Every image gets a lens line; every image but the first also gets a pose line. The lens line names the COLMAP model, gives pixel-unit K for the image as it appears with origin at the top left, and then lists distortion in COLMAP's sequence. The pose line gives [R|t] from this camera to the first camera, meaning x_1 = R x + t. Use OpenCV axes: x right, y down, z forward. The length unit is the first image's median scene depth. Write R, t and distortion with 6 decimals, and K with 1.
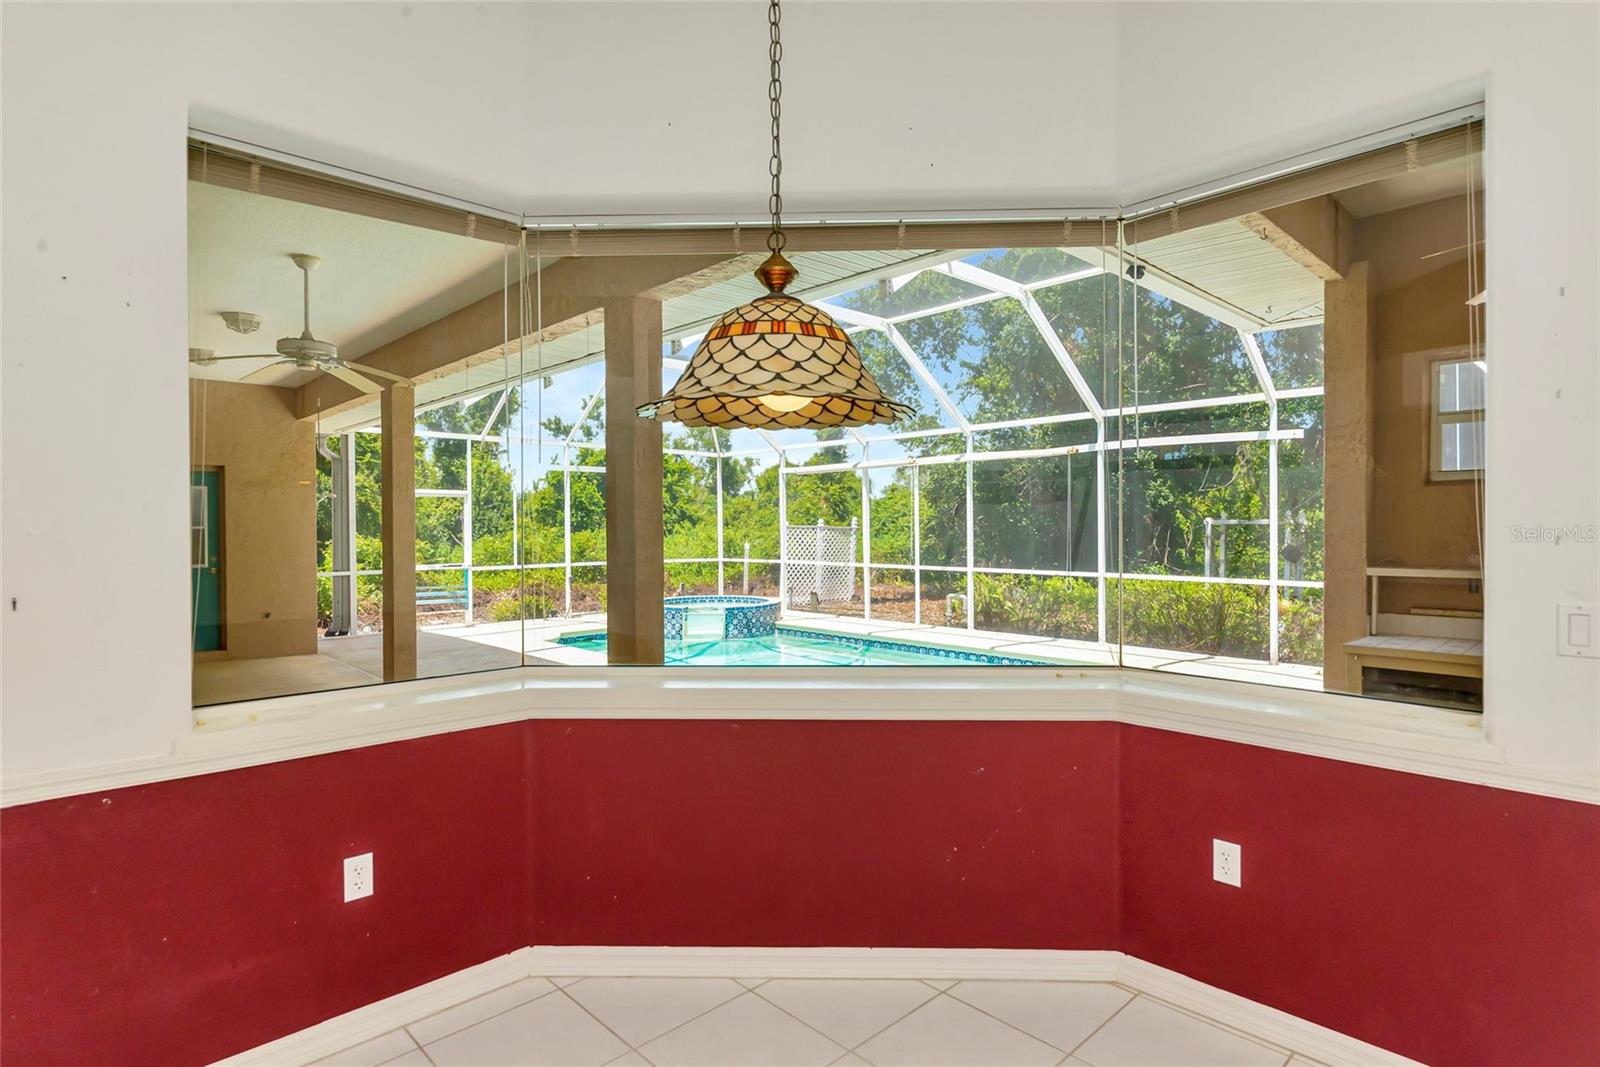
lens RADIAL K [[828.8, 0, 800.0], [0, 828.8, 533.5], [0, 0, 1]] dist [-0.000607, -0.000213]
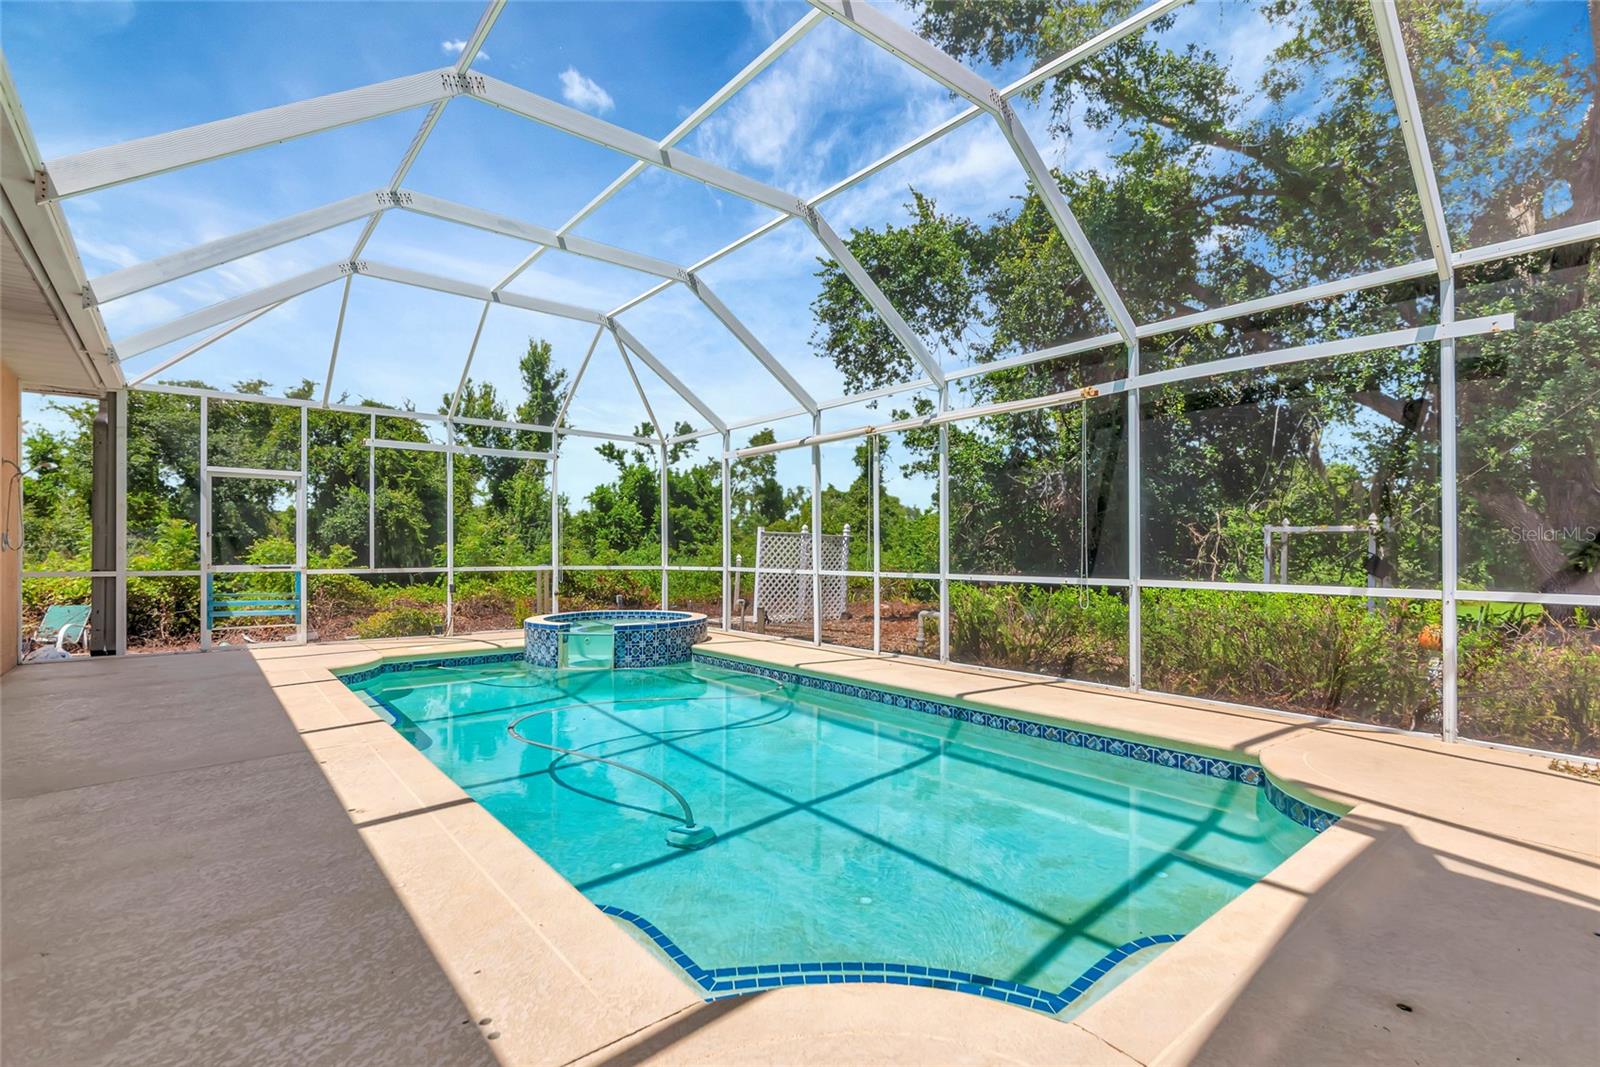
lens RADIAL K [[749.3, 0, 789.8], [0, 749.3, 552.7], [0, 0, 1]] dist [-0.000985, -0.000090]
pose [[0.996352, 0.003930, -0.085244, 0.127727], [-0.004437, 0.999974, -0.005751, 0.027029], [0.085219, 0.006108, 0.996343, 0.346179]]
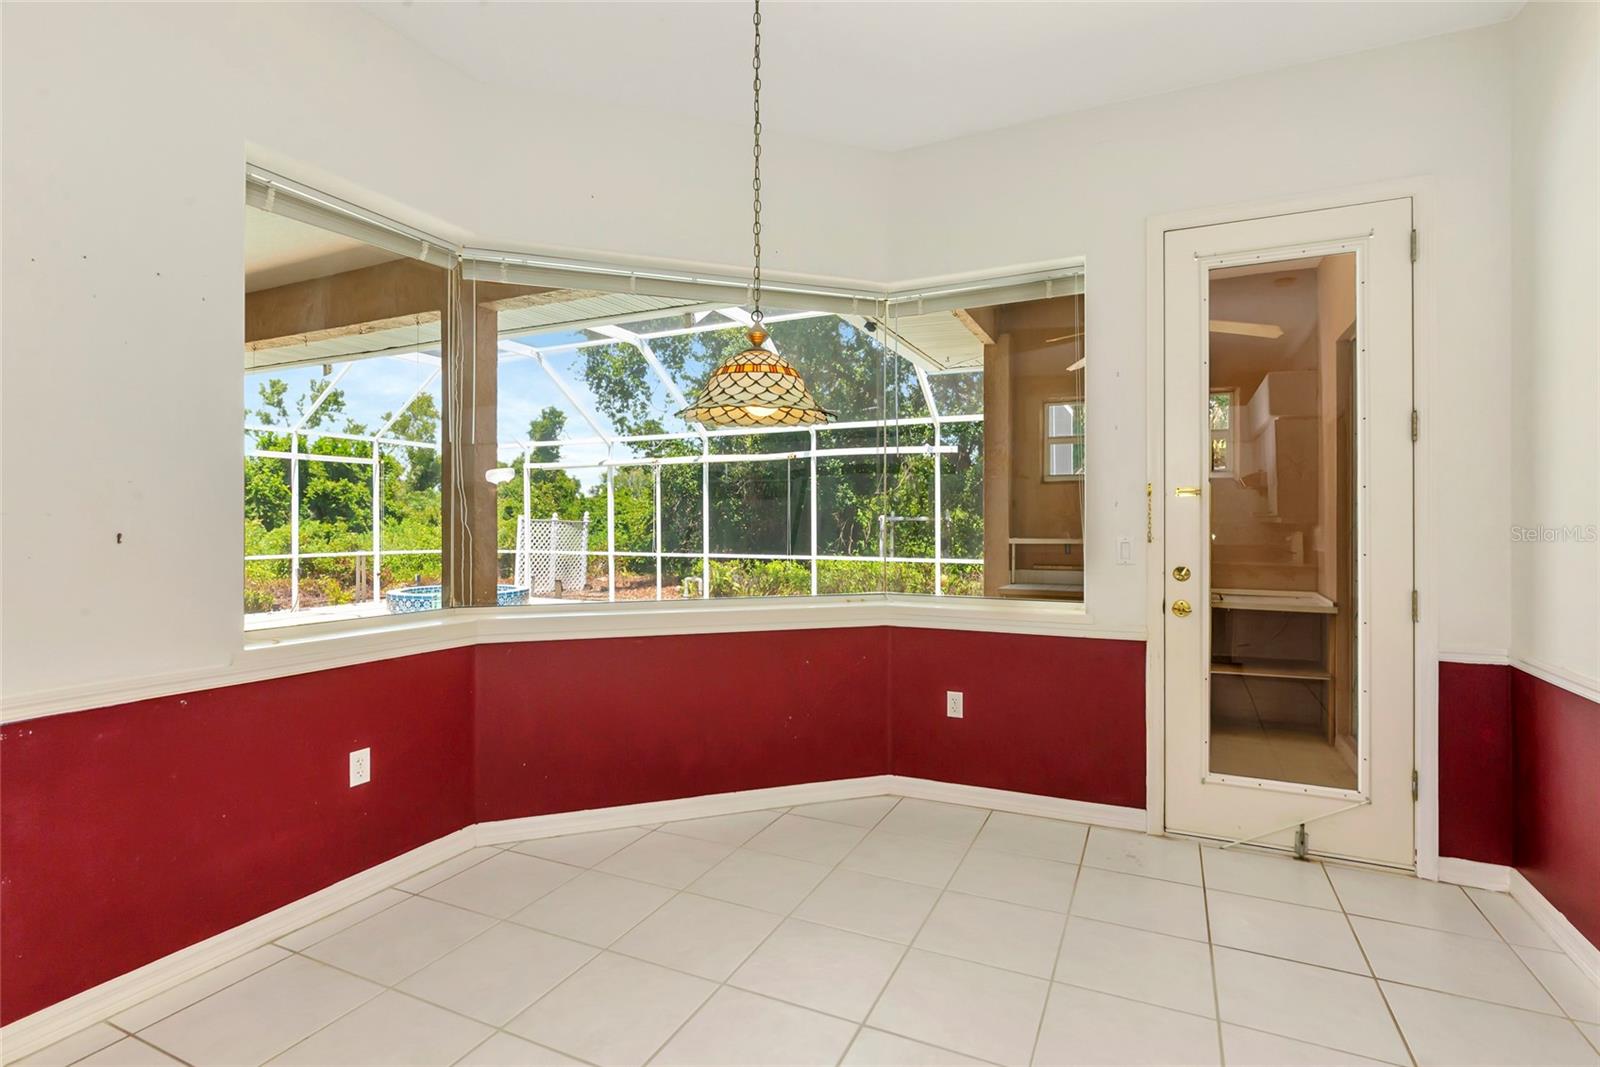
lens RADIAL K [[772.2, 0, 801.2], [0, 772.2, 524.4], [0, 0, 1]] dist [-0.000731, -0.000057]
pose [[0.933583, 0.003911, 0.358339, -0.056911], [-0.000473, 0.999953, -0.009679, 0.010162], [-0.358360, 0.008867, 0.933542, -0.057300]]
